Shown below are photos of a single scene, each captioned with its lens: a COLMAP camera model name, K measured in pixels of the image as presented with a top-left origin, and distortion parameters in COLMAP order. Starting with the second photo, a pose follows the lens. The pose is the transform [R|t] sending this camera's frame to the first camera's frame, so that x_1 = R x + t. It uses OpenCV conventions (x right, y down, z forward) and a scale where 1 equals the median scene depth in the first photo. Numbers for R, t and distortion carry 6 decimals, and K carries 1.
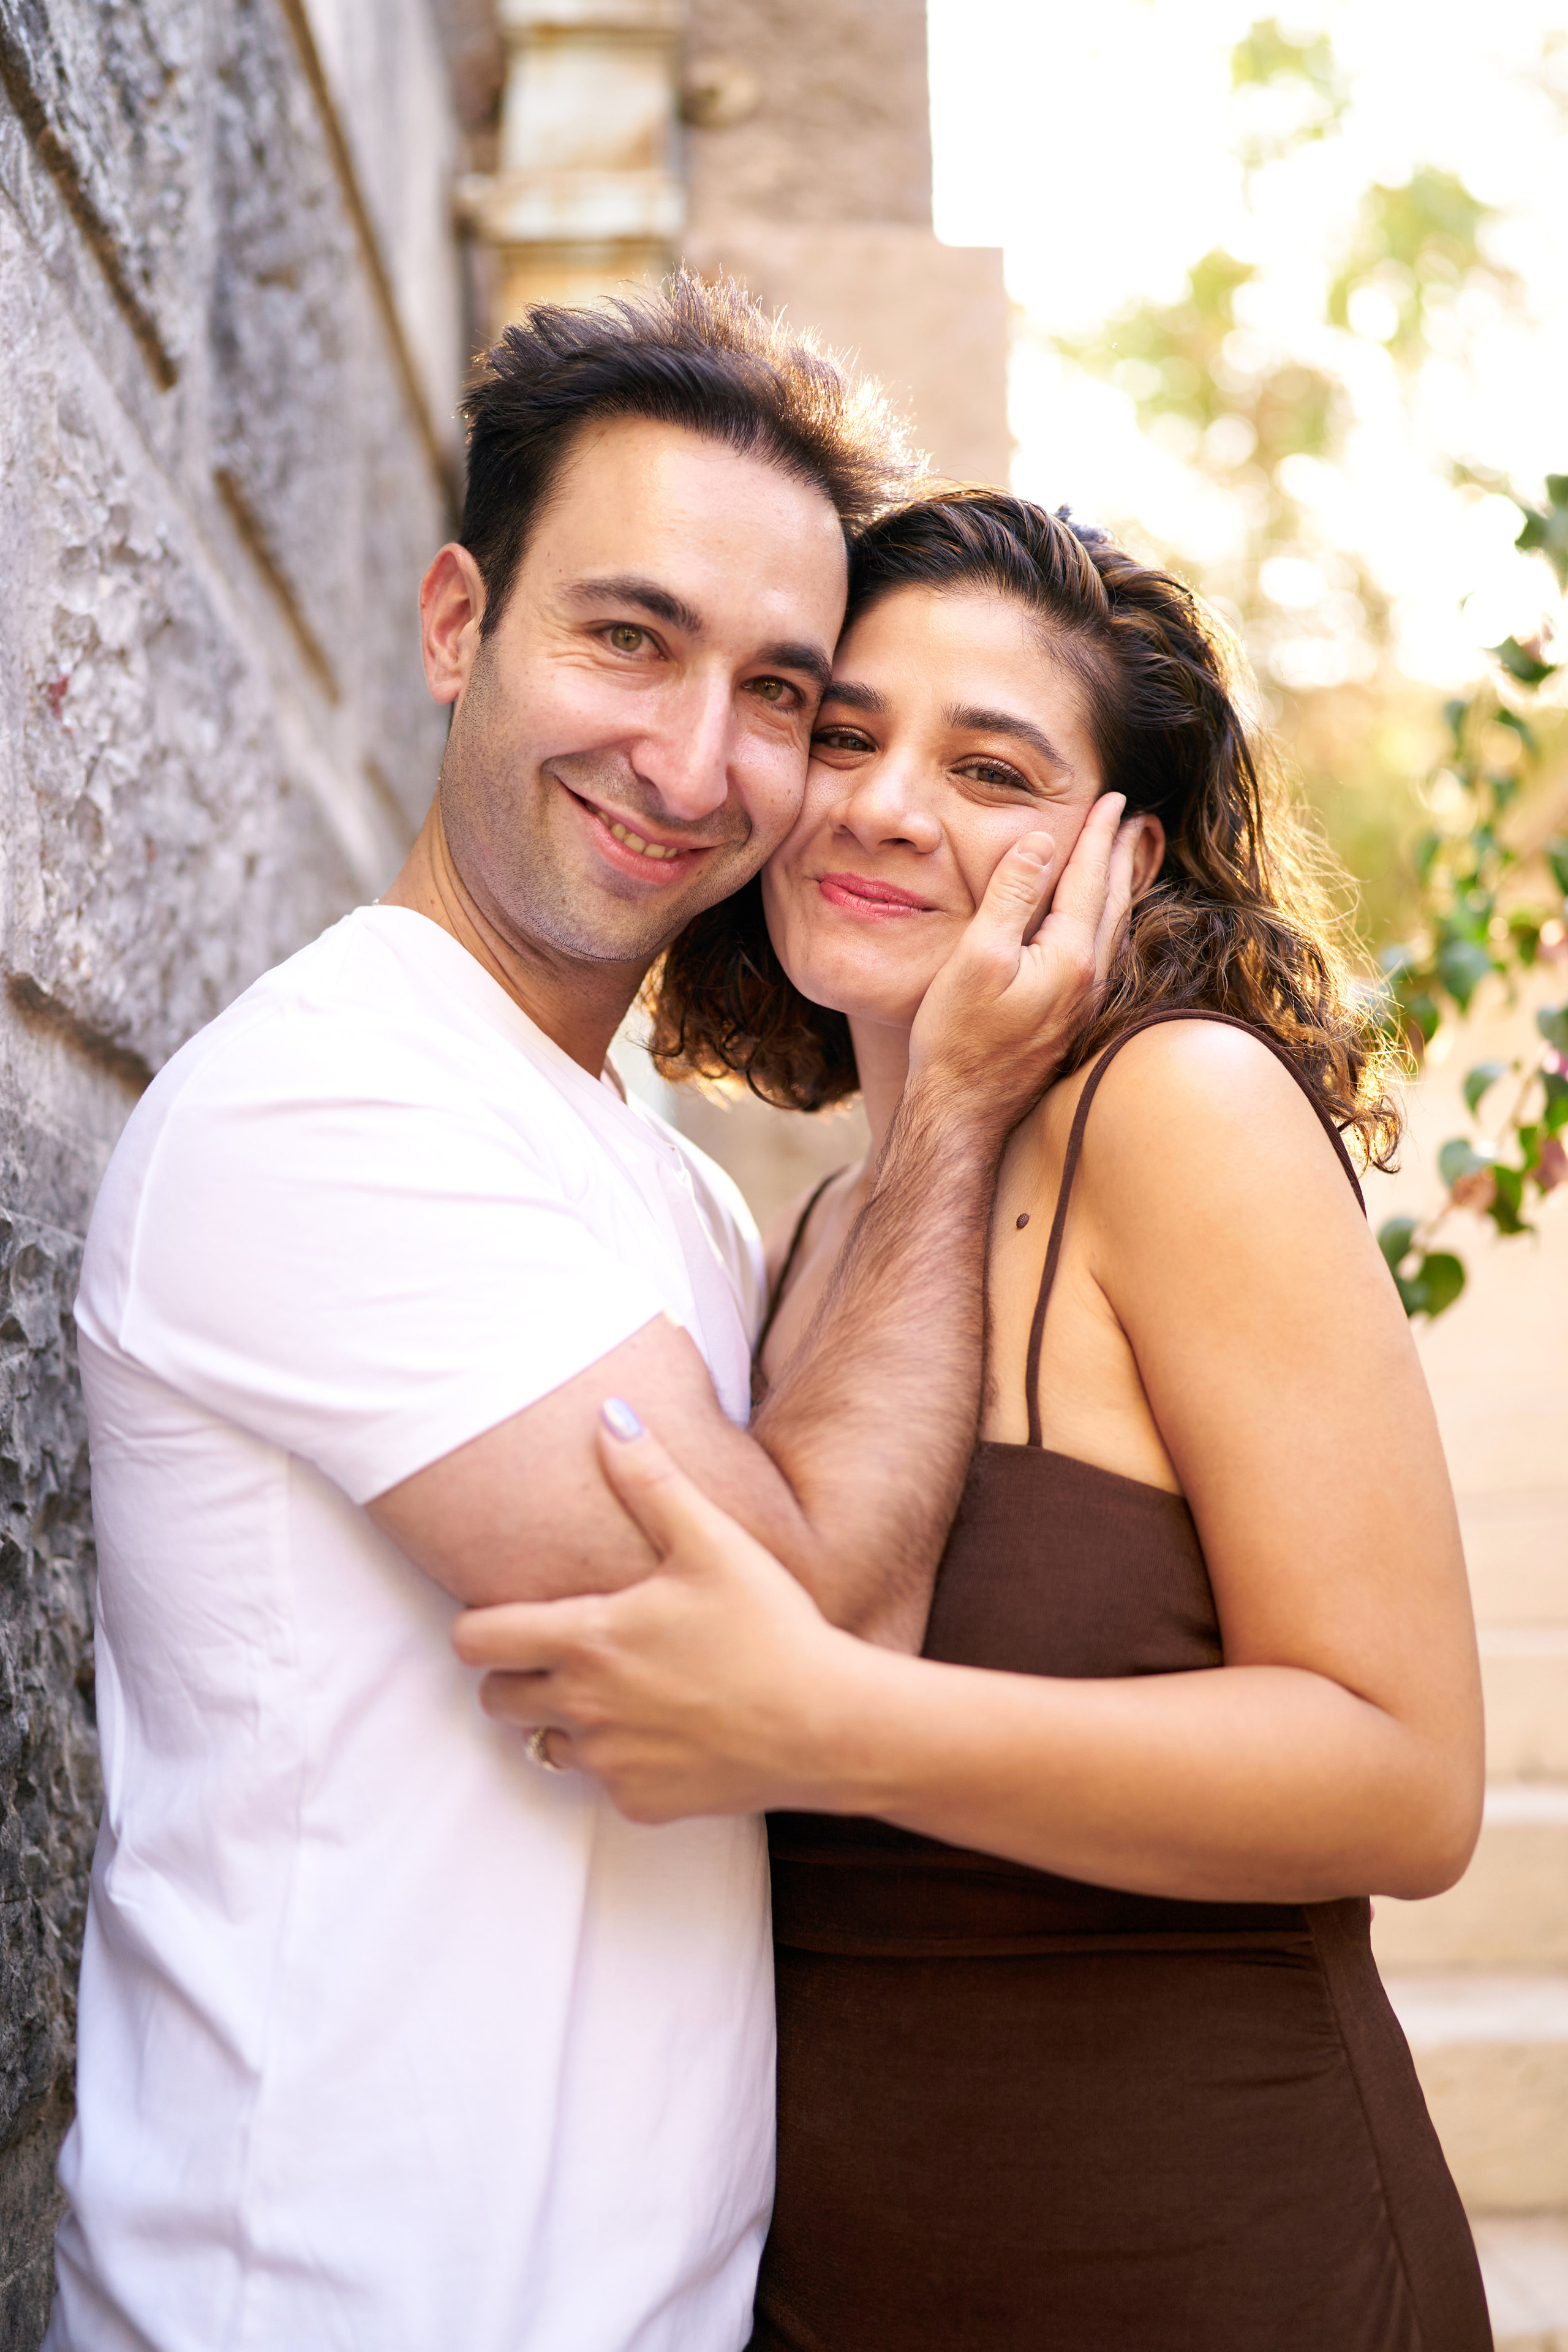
lens RADIAL K [[2424.7, 0, 778.6], [0, 2424.7, 1141.5], [0, 0, 1]] dist [-0.025233, 0.082453]
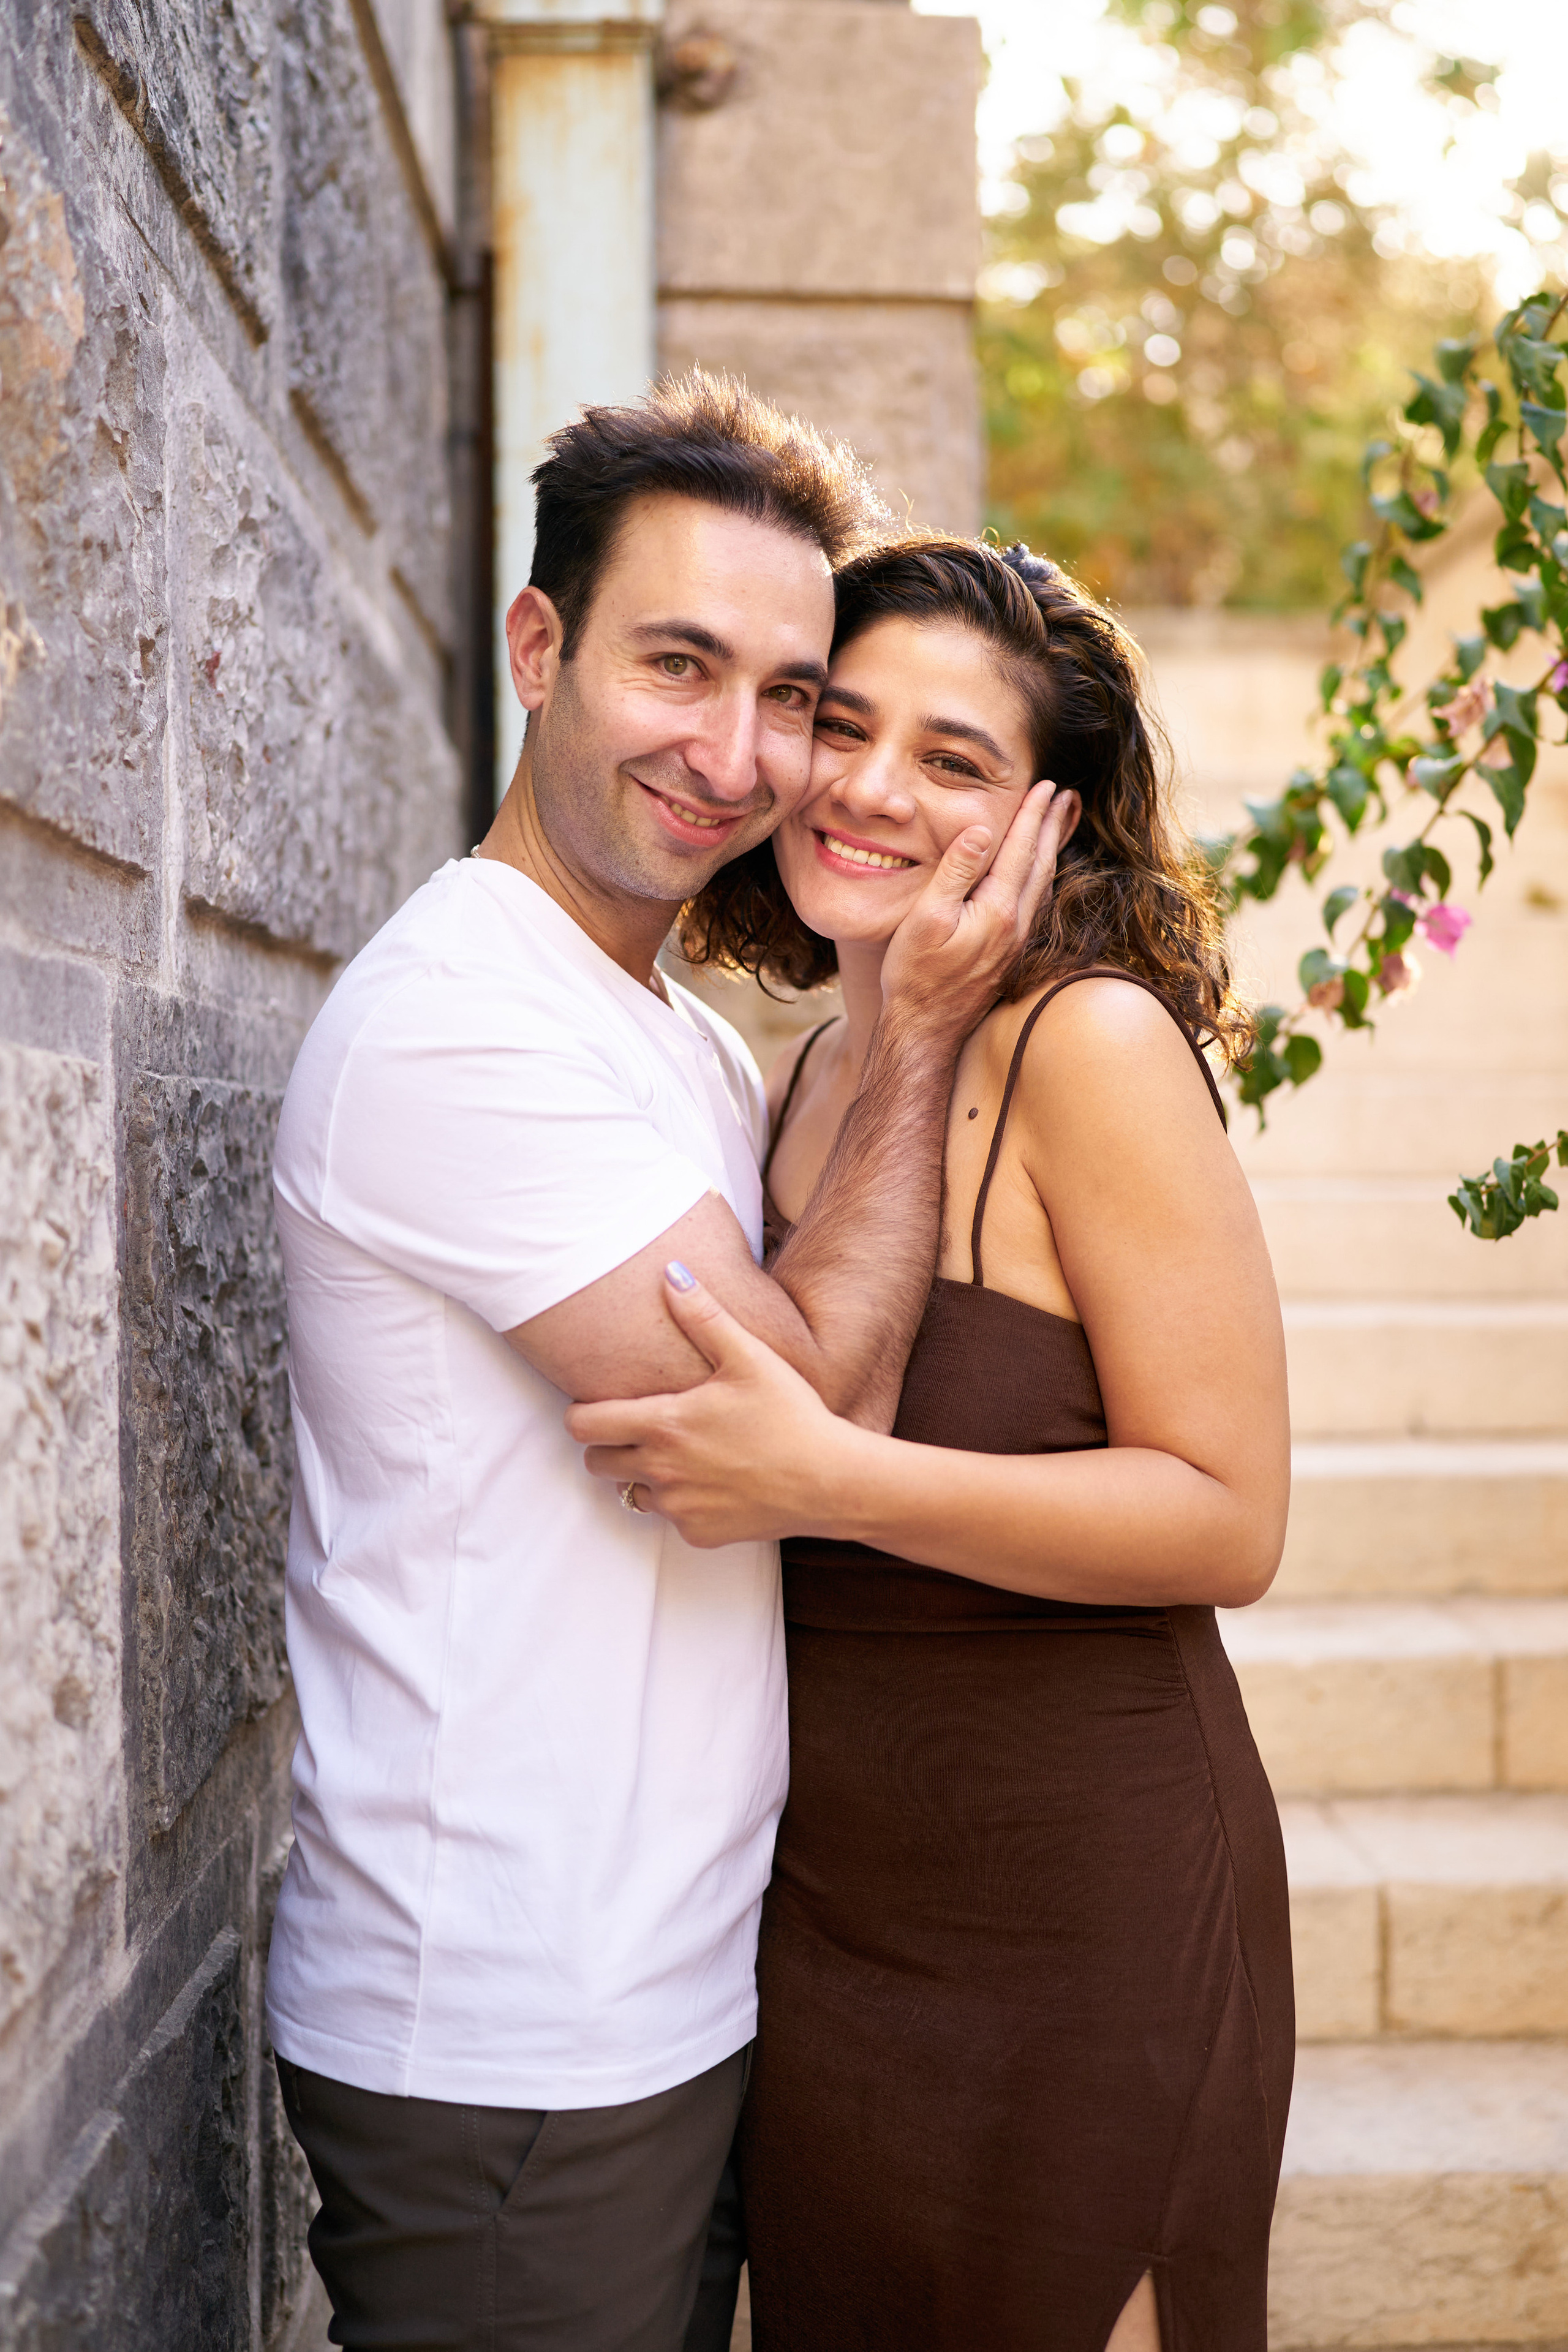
lens RADIAL K [[2424.7, 0, 778.6], [0, 2424.7, 1141.5], [0, 0, 1]] dist [-0.025233, 0.082453]
pose [[0.999364, -0.000946, 0.035646, -0.052959], [-0.005086, 0.985647, 0.168742, -0.170726], [-0.035294, -0.168816, 0.985015, -0.322634]]
